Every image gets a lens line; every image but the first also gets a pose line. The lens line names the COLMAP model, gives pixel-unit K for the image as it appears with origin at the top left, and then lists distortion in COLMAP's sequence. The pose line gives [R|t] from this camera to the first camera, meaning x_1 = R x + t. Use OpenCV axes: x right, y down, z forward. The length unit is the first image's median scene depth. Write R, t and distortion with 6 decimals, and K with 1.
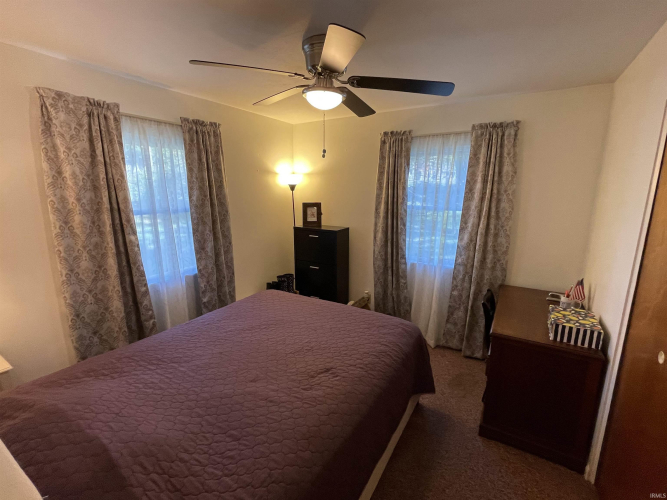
lens RADIAL K [[308.8, 0, 333.6], [0, 308.8, 254.0], [0, 0, 1]] dist [-0.005506, 0.002747]
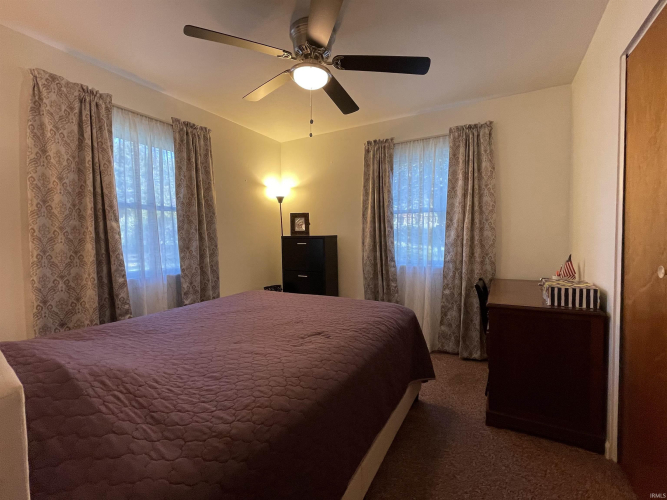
lens RADIAL K [[308.8, 0, 333.9], [0, 308.8, 250.7], [0, 0, 1]] dist [-0.005506, 0.002747]
pose [[0.998858, -0.020163, 0.043315, -0.006259], [0.026913, 0.986522, -0.161397, 0.184198], [-0.039477, 0.162379, 0.985938, 0.030719]]
